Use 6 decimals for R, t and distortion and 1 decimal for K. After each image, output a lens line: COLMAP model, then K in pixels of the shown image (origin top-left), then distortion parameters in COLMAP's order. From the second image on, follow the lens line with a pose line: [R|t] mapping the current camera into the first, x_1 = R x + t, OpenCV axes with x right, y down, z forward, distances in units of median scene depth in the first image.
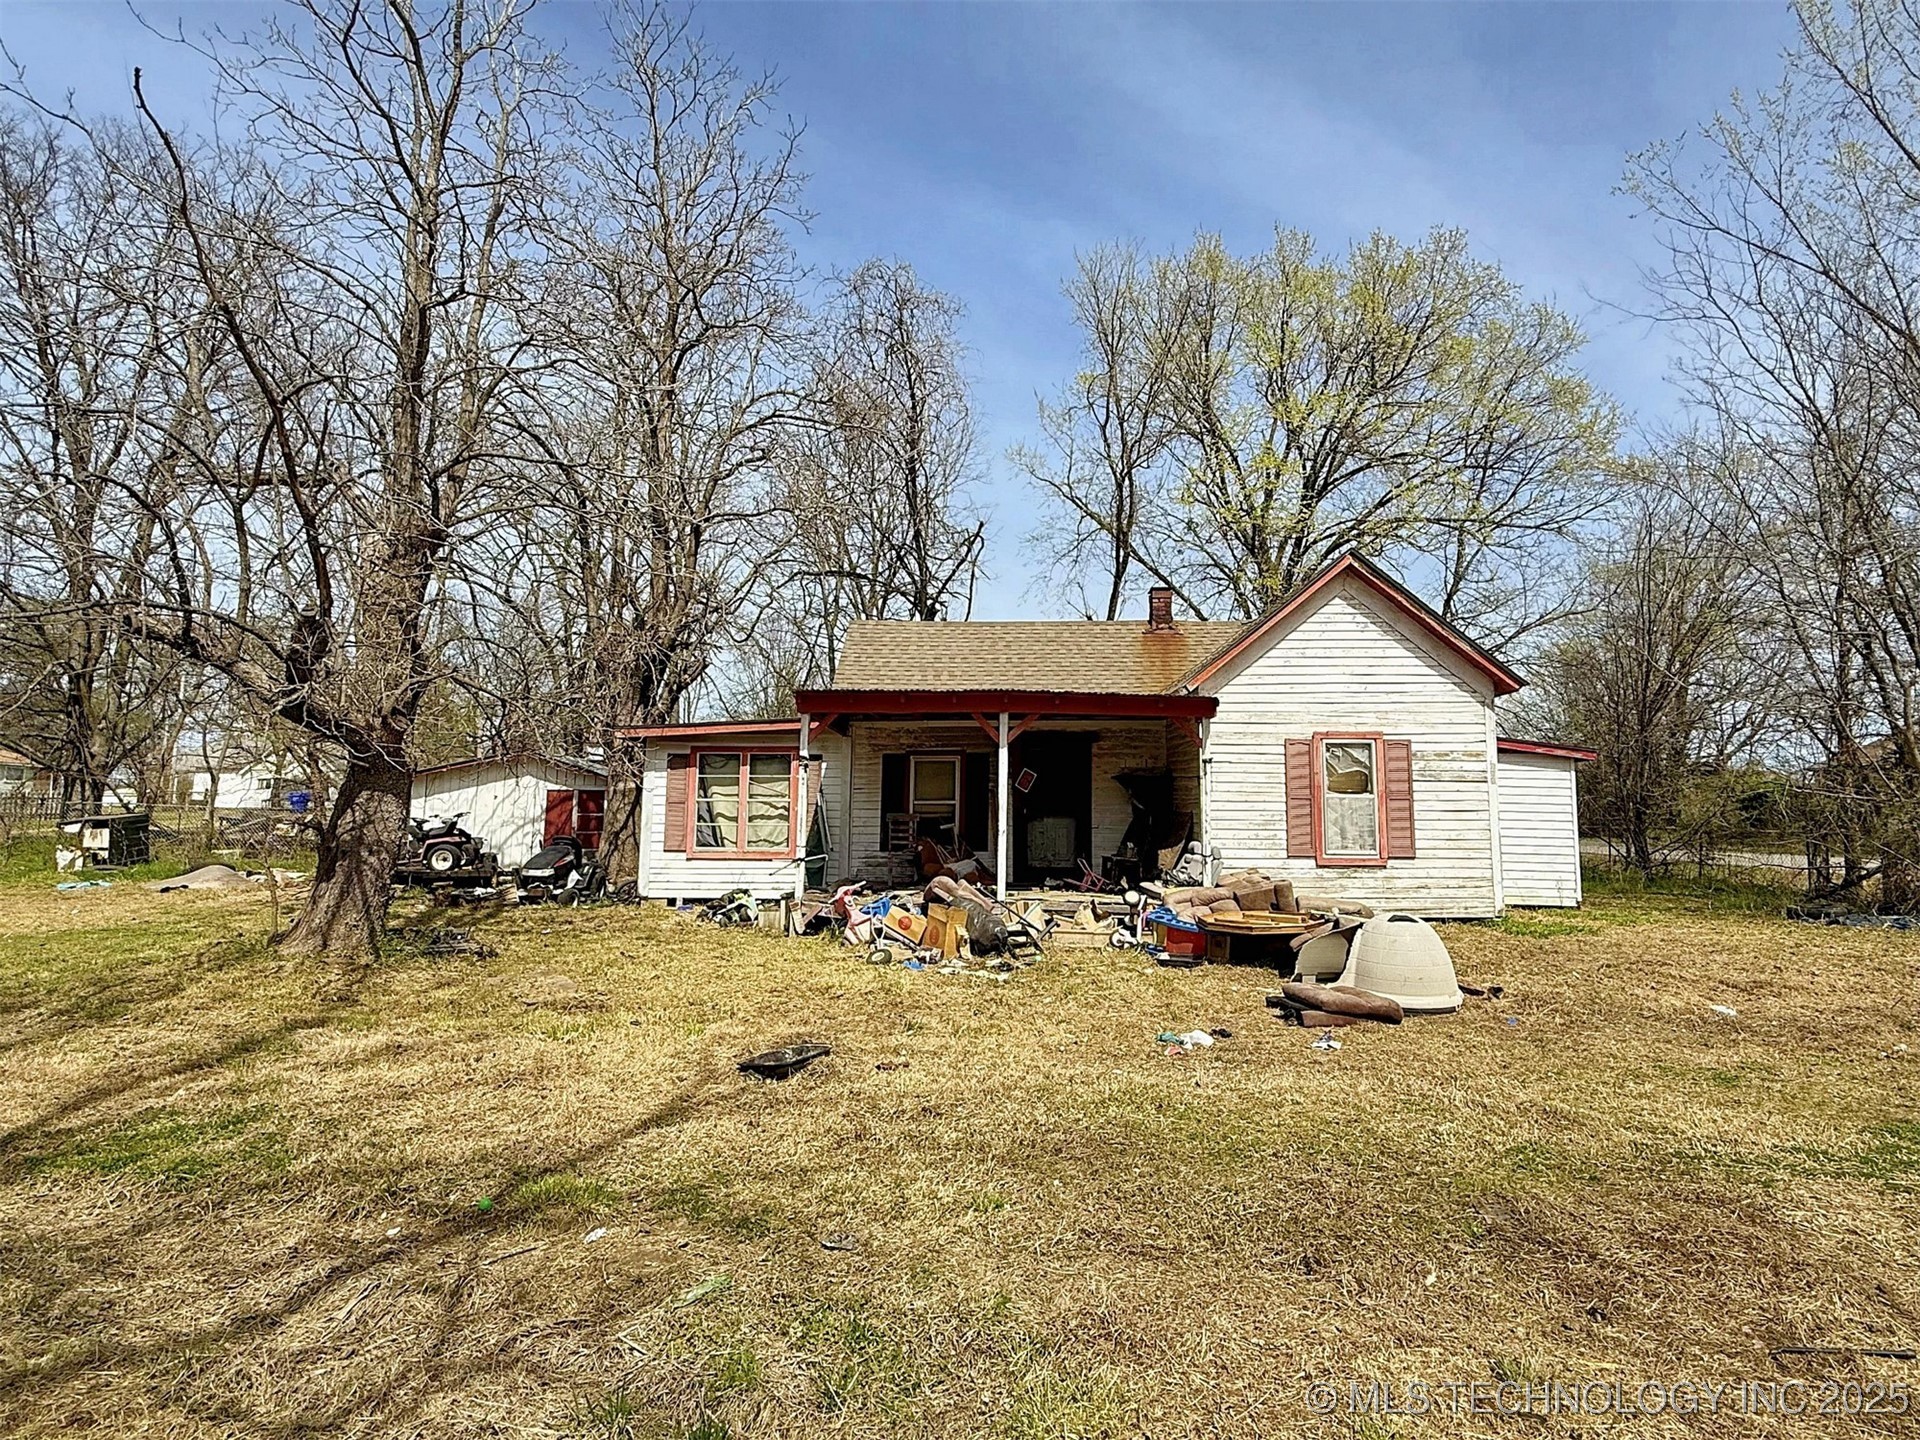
lens RADIAL K [[979.1, 0, 956.7], [0, 979.1, 724.5], [0, 0, 1]] dist [-0.003062, 0.000005]
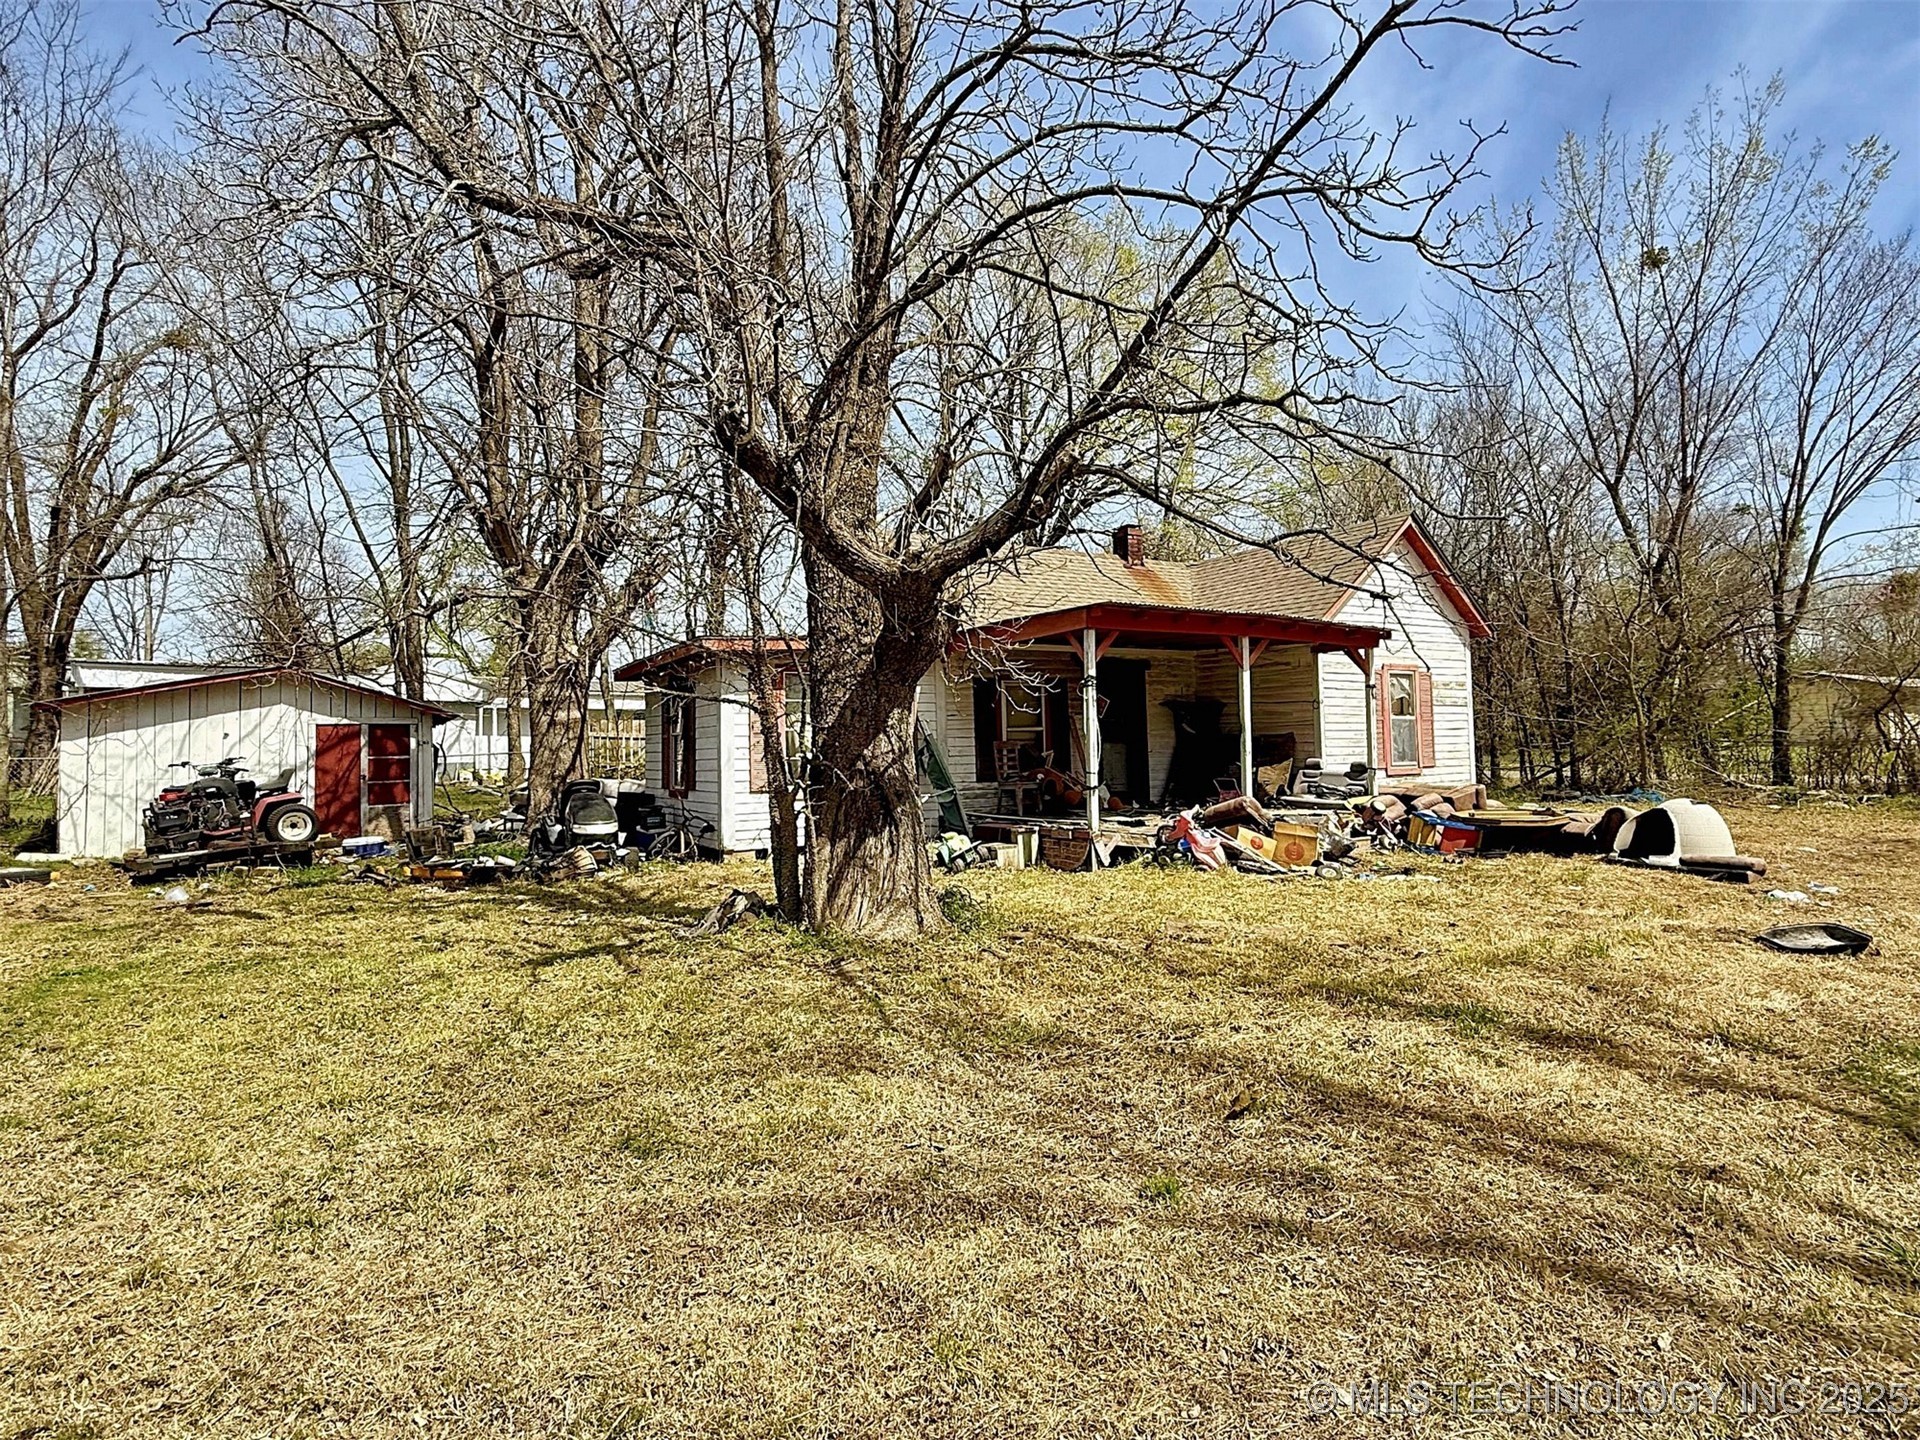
lens RADIAL K [[979.1, 0, 942.9], [0, 979.1, 722.8], [0, 0, 1]] dist [-0.003062, 0.000005]
pose [[0.840548, -0.005778, 0.541707, -0.718720], [-0.025330, 0.998430, 0.049953, 0.032906], [-0.541145, -0.055709, 0.839082, 0.286442]]
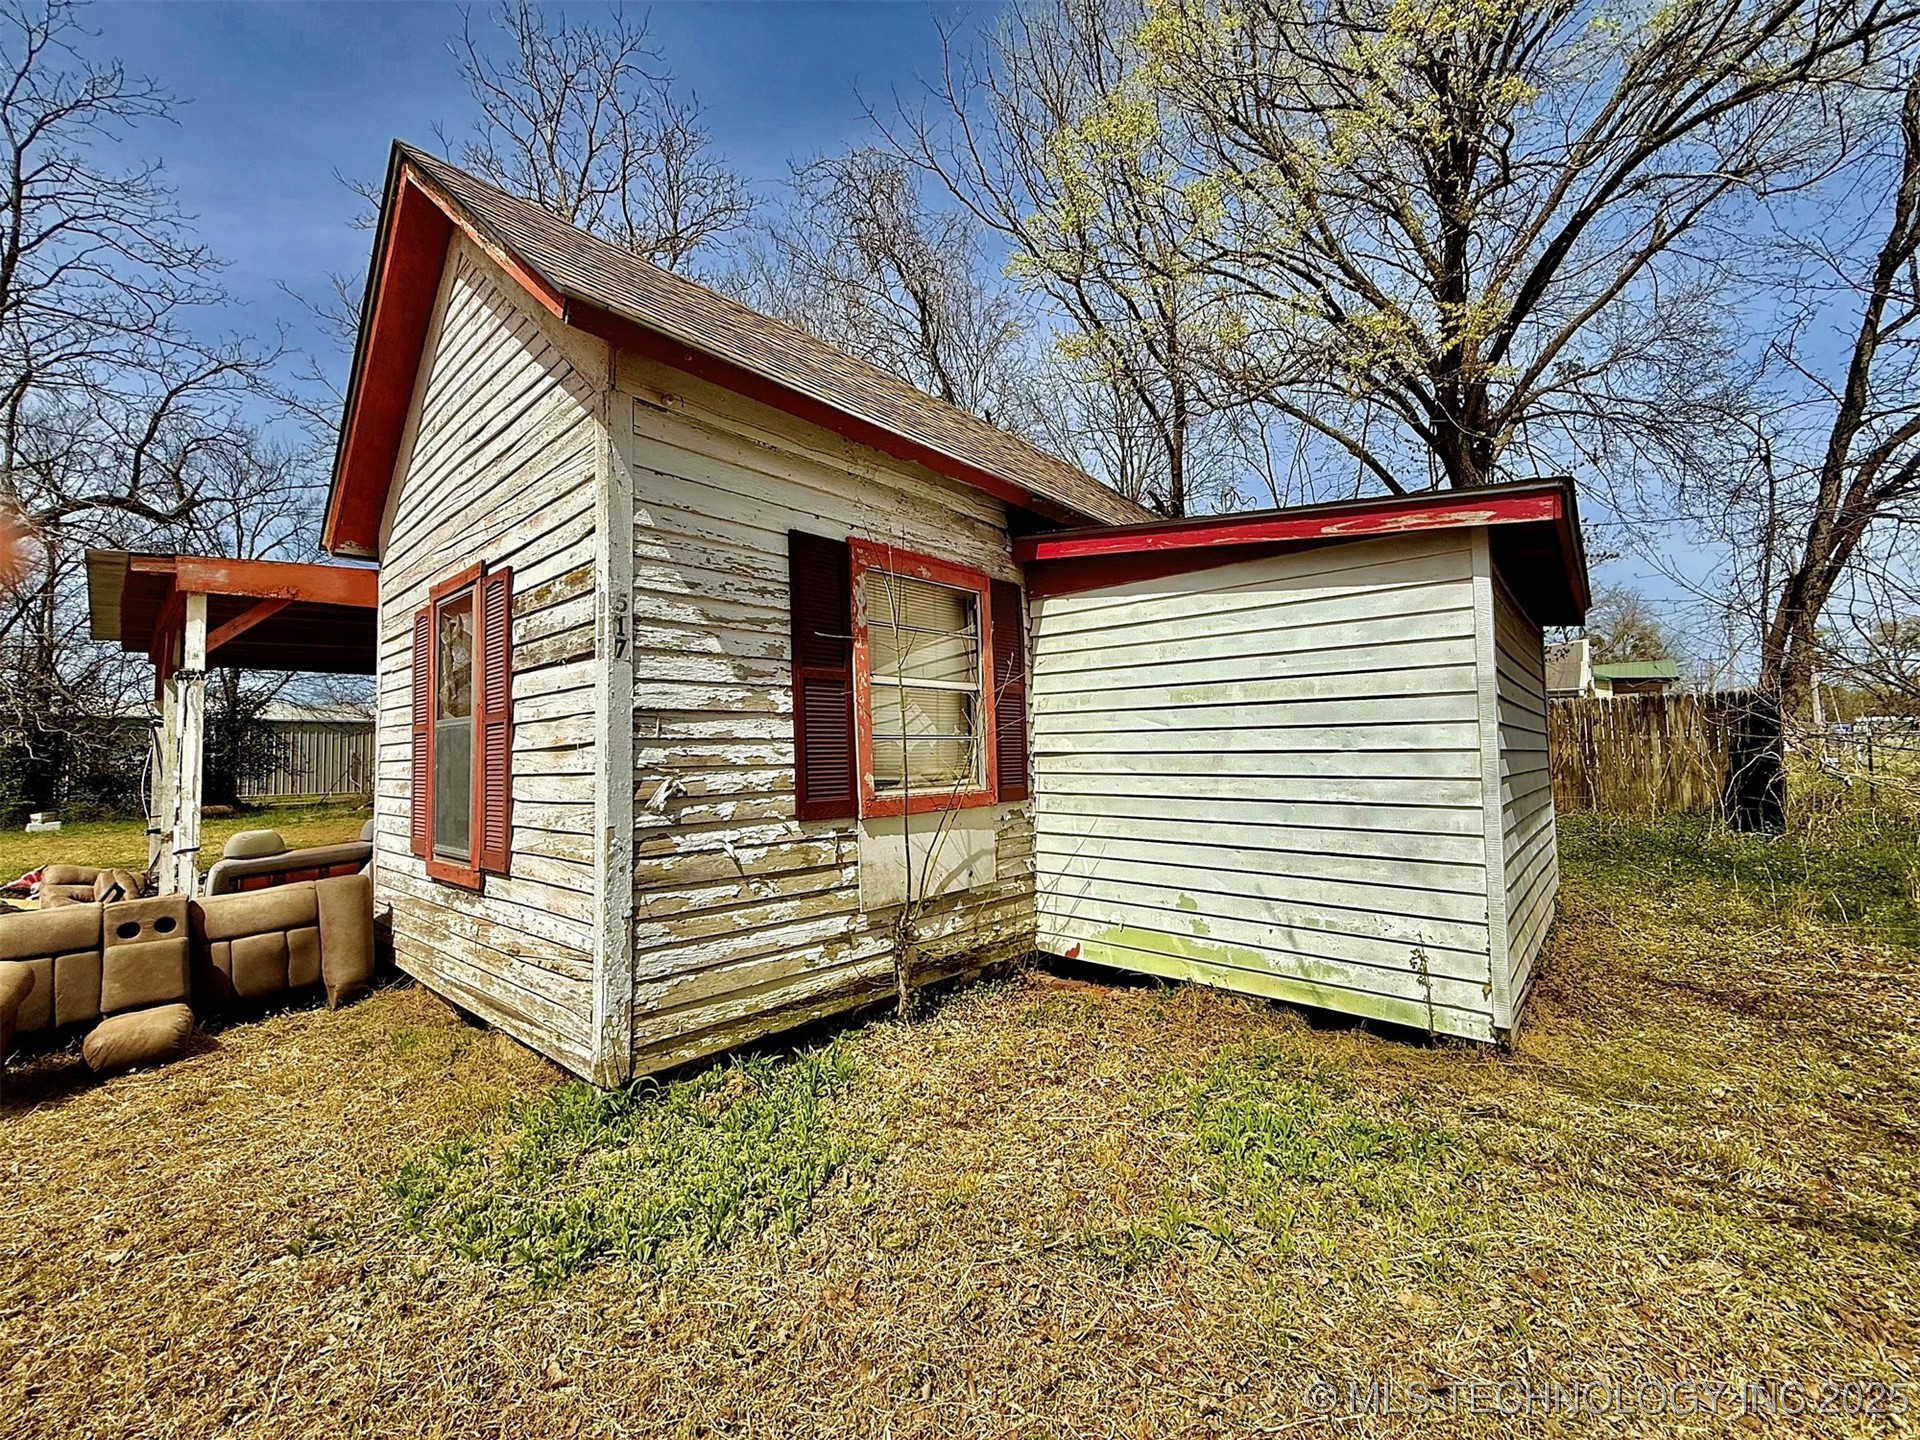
lens RADIAL K [[760.3, 0, 957.4], [0, 760.3, 723.5], [0, 0, 1]] dist [-0.008505, 0.000395]
pose [[0.769894, -0.058824, -0.635454, 0.771274], [0.094924, 0.995222, 0.022879, 0.084513], [0.631072, -0.077934, 0.771799, 0.860207]]
